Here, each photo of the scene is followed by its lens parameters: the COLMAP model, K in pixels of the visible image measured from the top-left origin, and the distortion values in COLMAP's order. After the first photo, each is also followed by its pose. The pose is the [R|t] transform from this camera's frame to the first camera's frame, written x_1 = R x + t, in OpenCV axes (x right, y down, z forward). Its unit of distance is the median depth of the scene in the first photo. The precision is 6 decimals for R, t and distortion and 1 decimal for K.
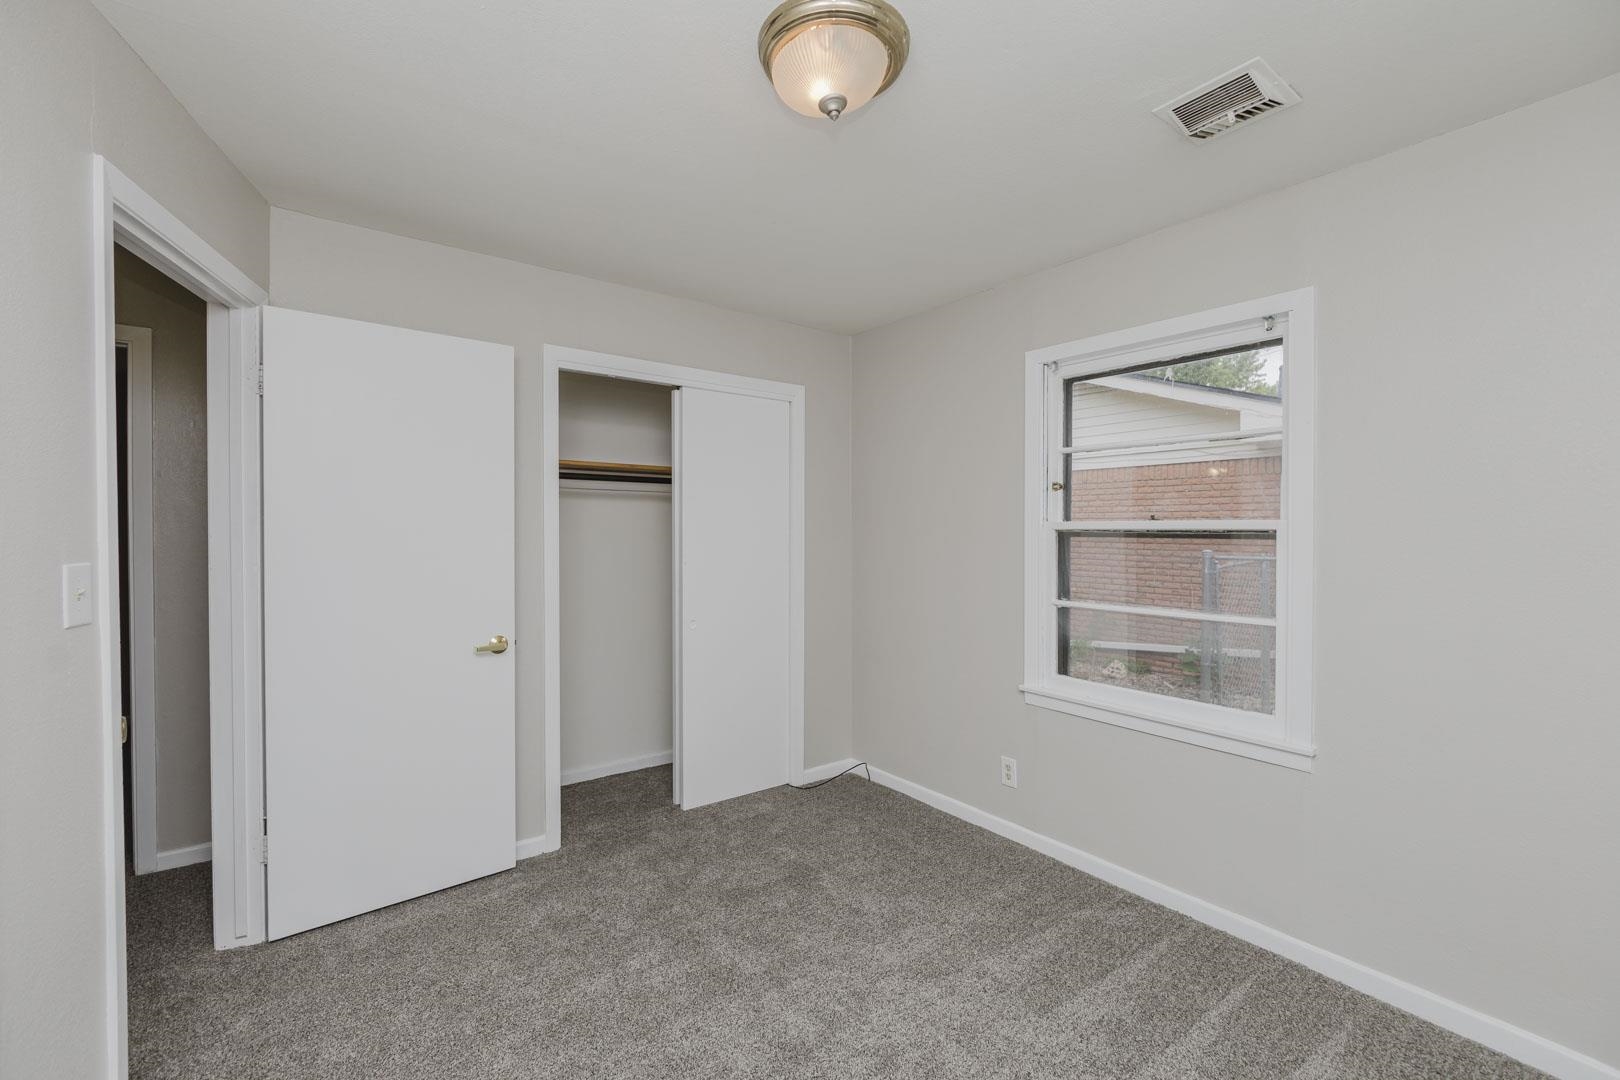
lens RADIAL K [[685.7, 0, 810.4], [0, 685.7, 542.1], [0, 0, 1]] dist [-0.008959, 0.000728]
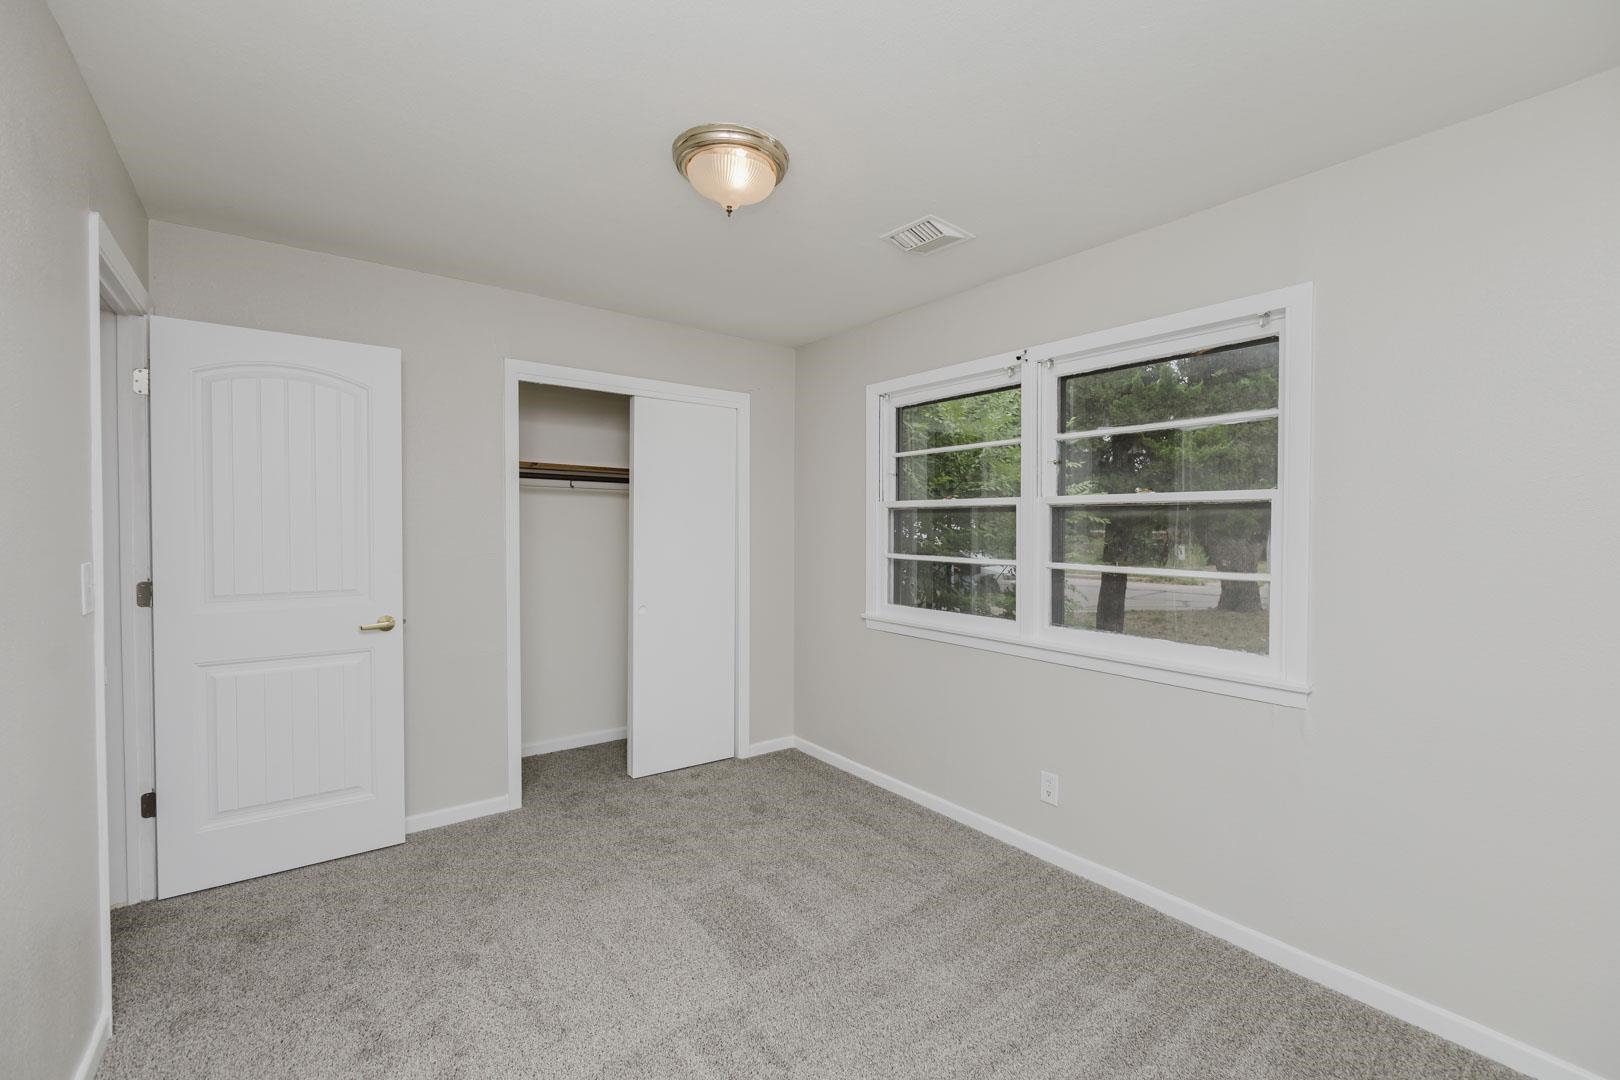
lens RADIAL K [[685.7, 0, 802.0], [0, 685.7, 532.4], [0, 0, 1]] dist [-0.008959, 0.000728]
pose [[0.999935, 0.010860, 0.003479, 0.084266], [-0.010828, 0.999900, -0.009120, 0.002019], [-0.003578, 0.009081, 0.999952, -0.109742]]
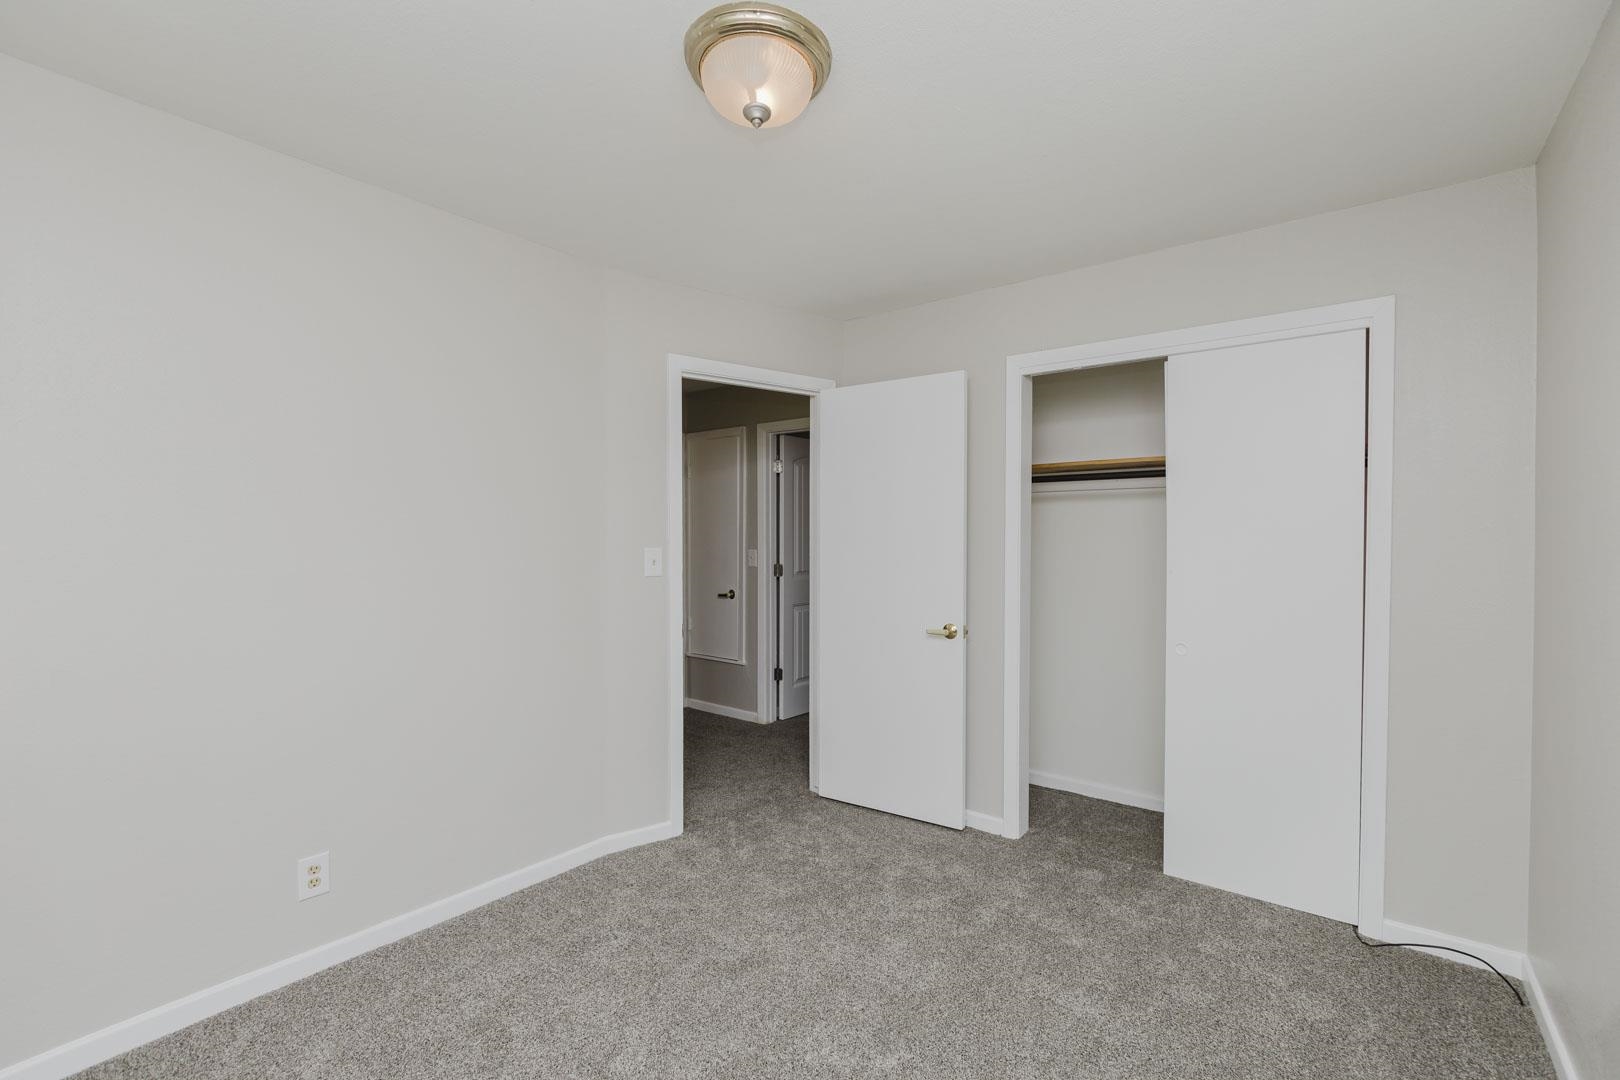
lens RADIAL K [[685.7, 0, 814.9], [0, 685.7, 540.5], [0, 0, 1]] dist [-0.008959, 0.000728]
pose [[0.247521, 0.012154, -0.968806, 0.543697], [-0.021581, 0.999742, 0.007029, -0.005341], [0.968642, 0.019168, 0.247720, 0.430760]]
